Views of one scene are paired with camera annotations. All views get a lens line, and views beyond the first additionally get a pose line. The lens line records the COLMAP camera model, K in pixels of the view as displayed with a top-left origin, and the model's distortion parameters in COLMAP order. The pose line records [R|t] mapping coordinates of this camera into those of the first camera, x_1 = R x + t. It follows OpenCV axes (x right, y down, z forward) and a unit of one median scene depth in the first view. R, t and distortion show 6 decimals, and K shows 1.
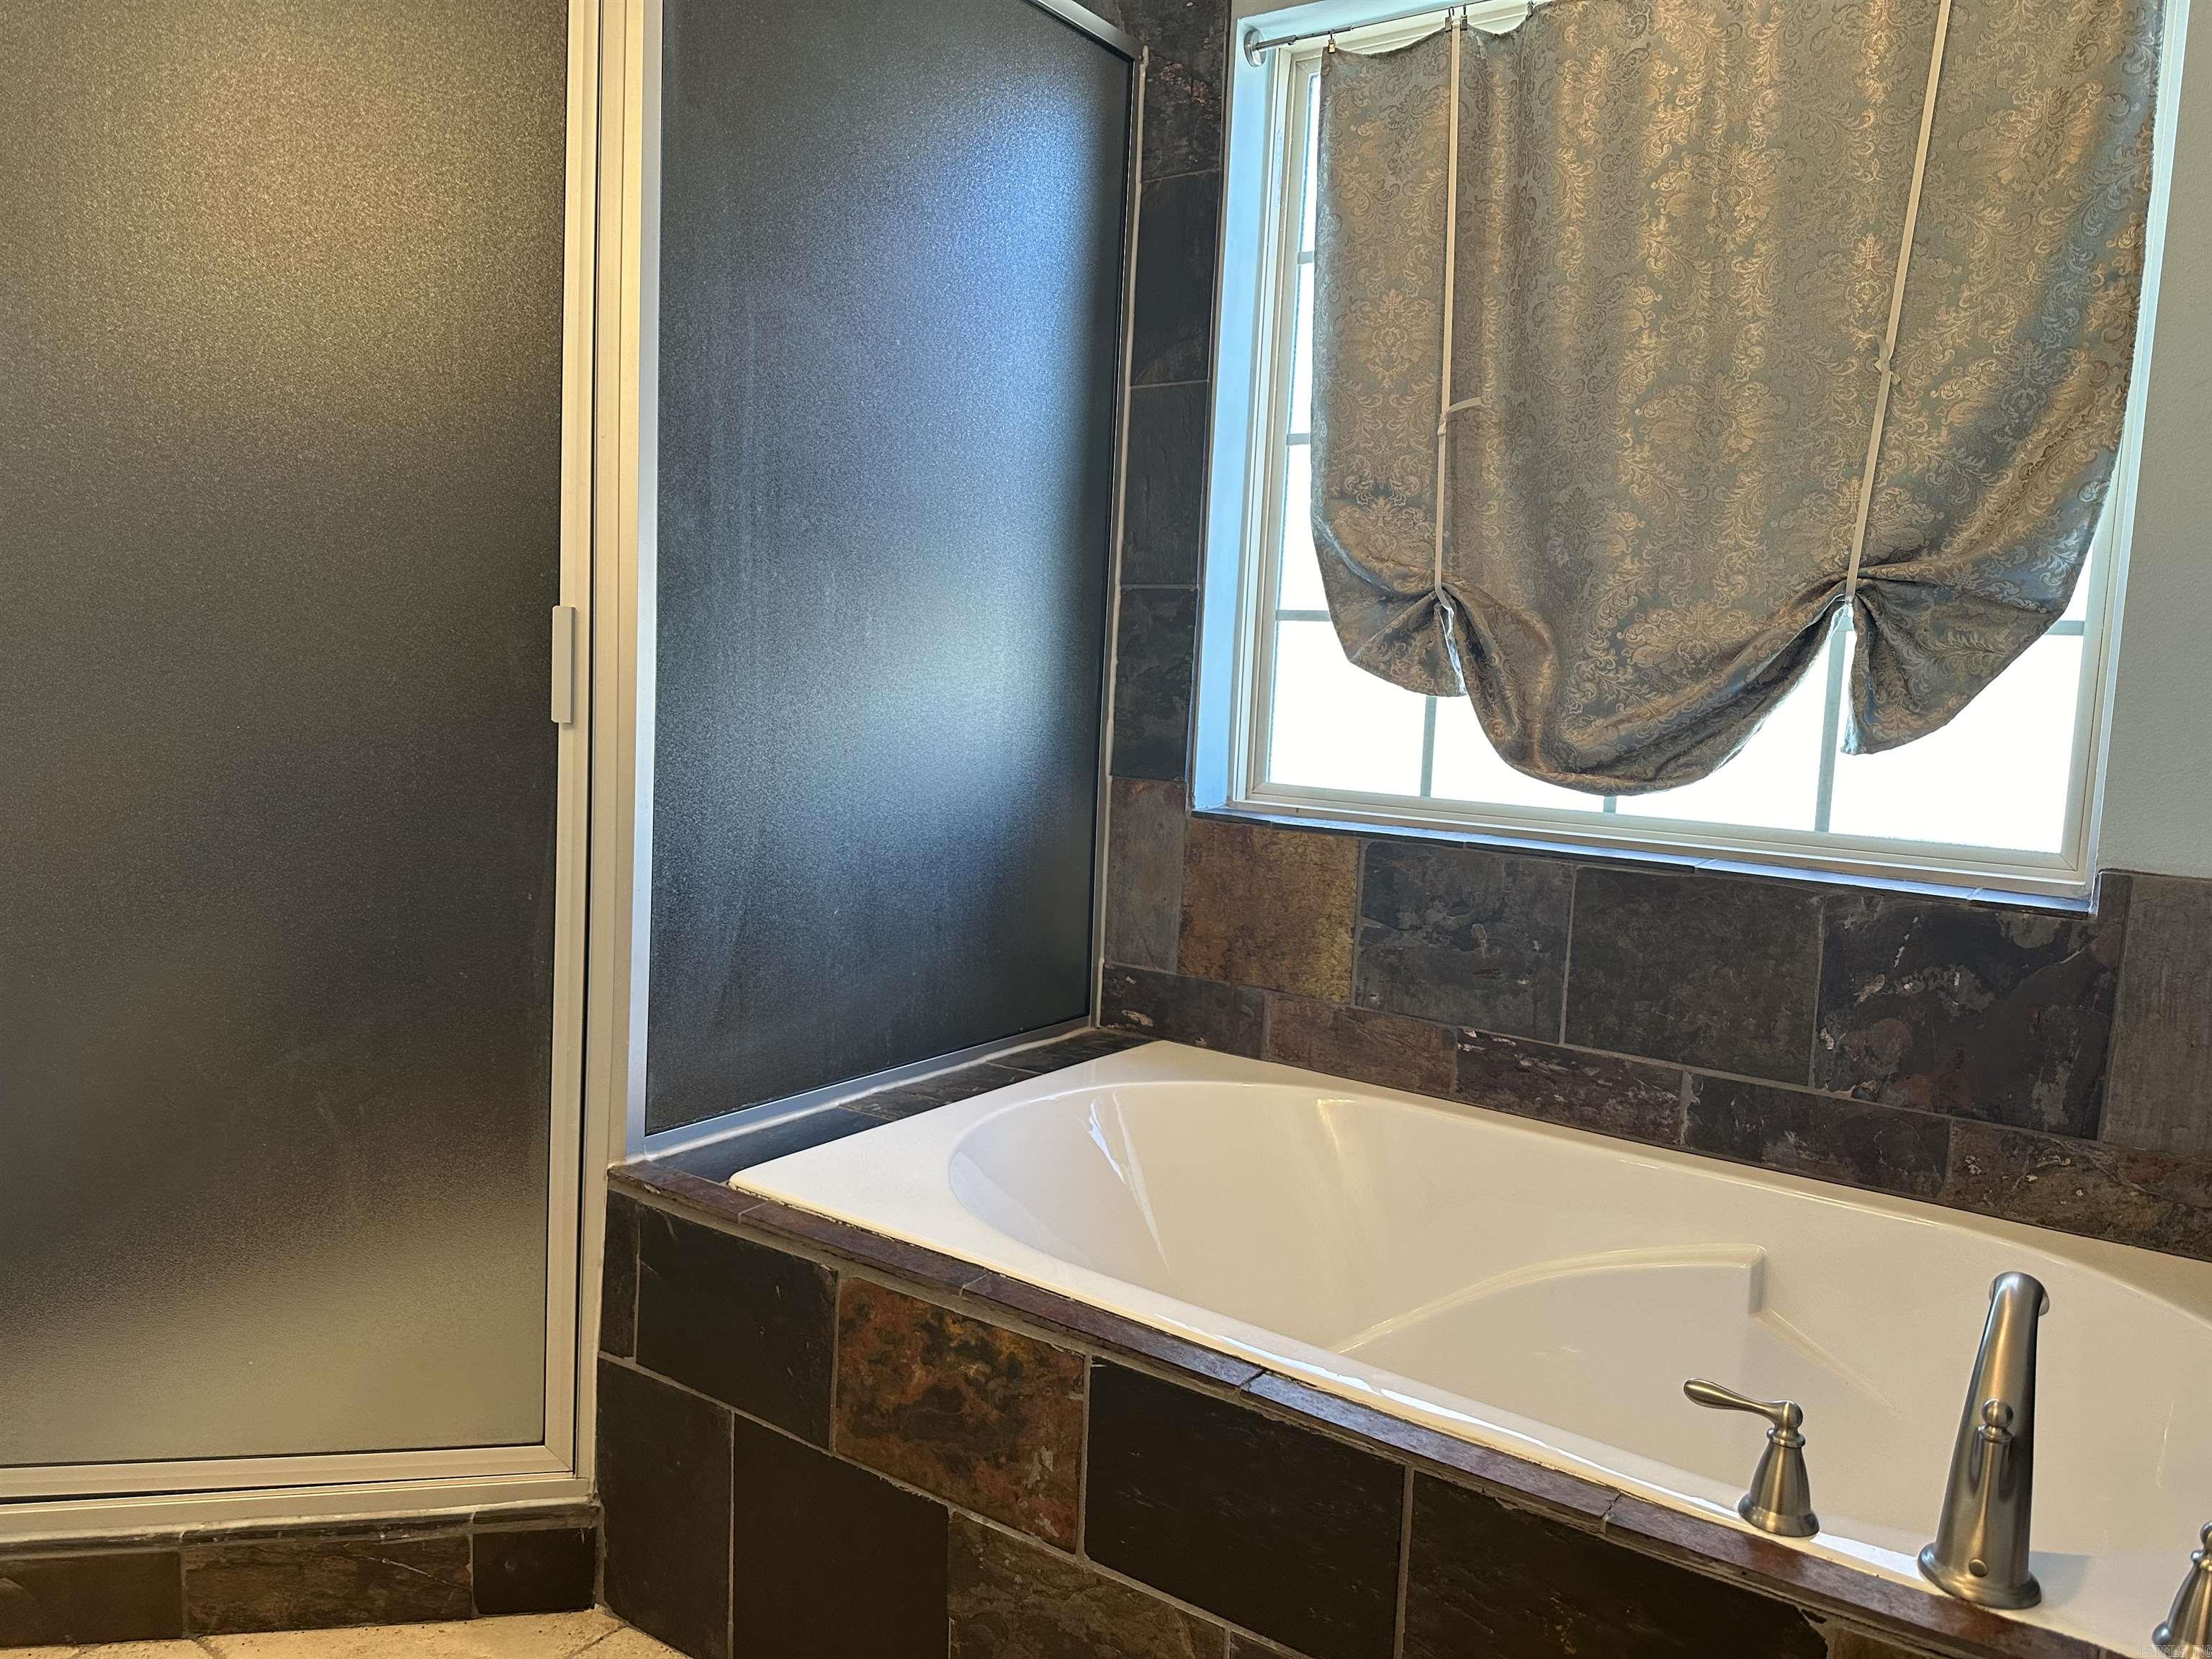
lens RADIAL K [[1560.0, 0, 1113.7], [0, 1560.0, 832.0], [0, 0, 1]] dist [0.164825, -0.303552]
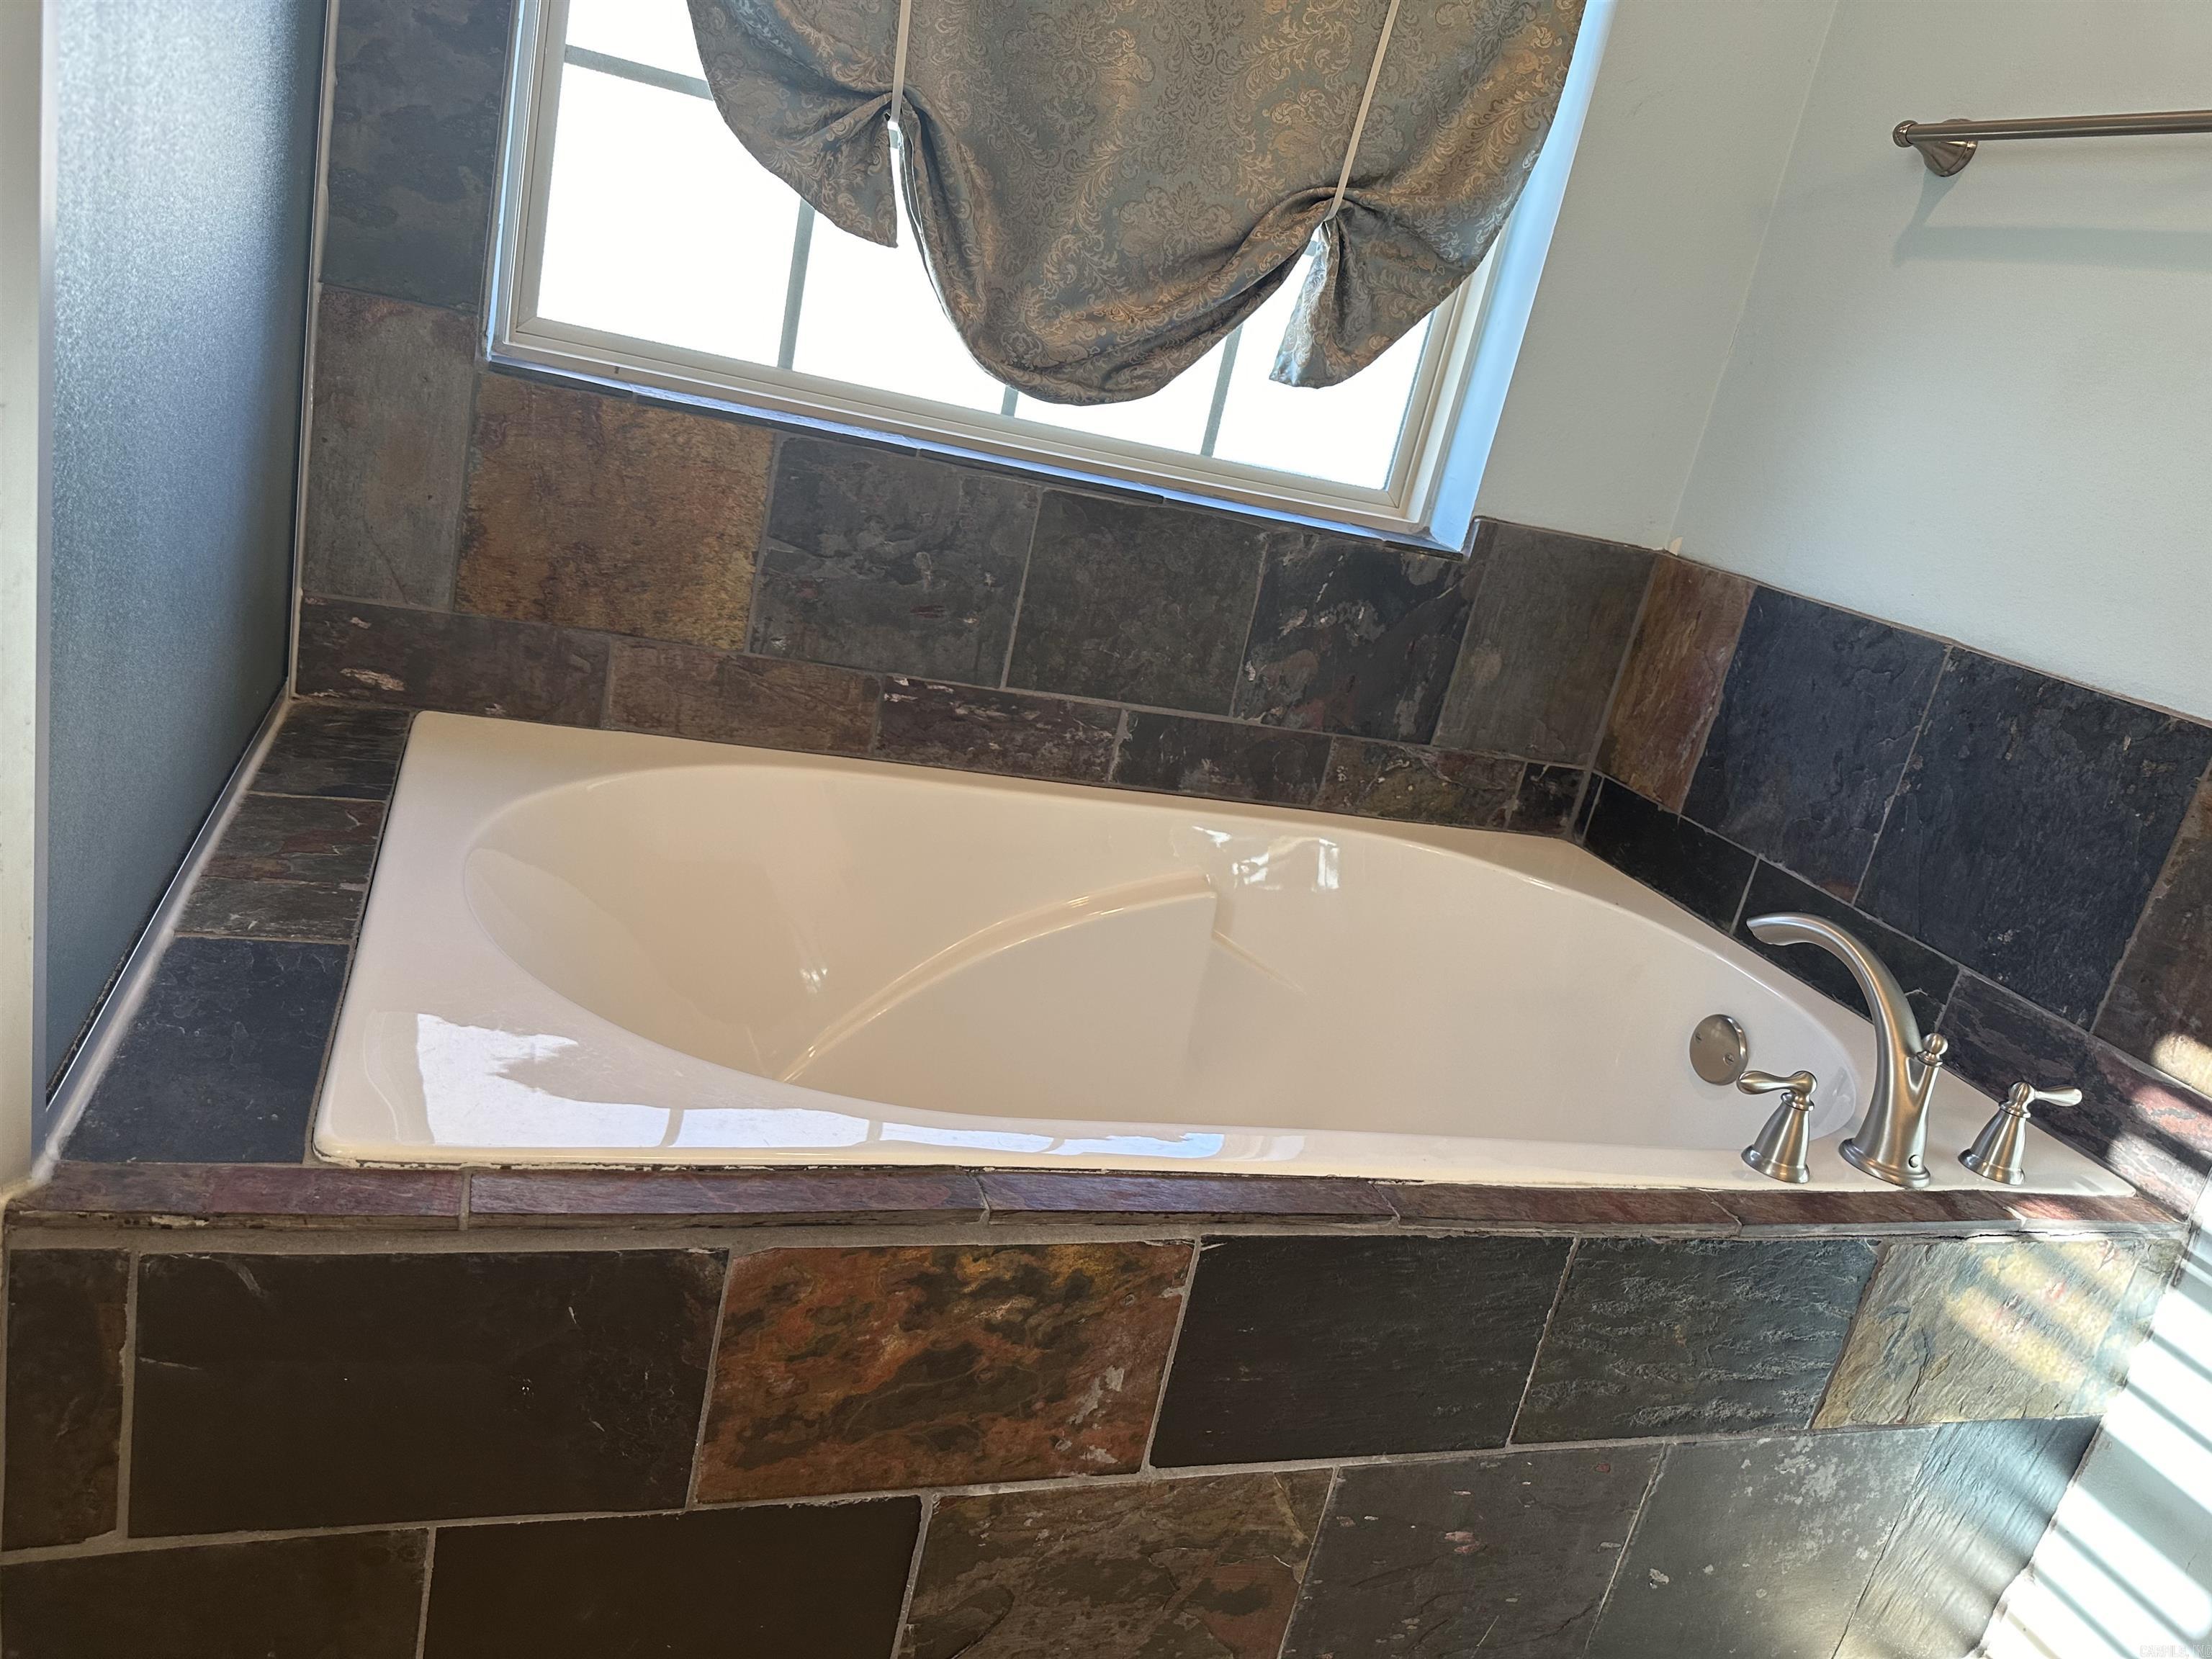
lens RADIAL K [[1538.5, 0, 1106.0], [0, 1538.5, 829.5], [0, 0, 1]] dist [0.163704, -0.285028]
pose [[0.589707, -0.163879, 0.790815, -0.409812], [-0.096446, 0.957899, 0.270423, -0.033949], [-0.801838, -0.235741, 0.549074, 0.469746]]
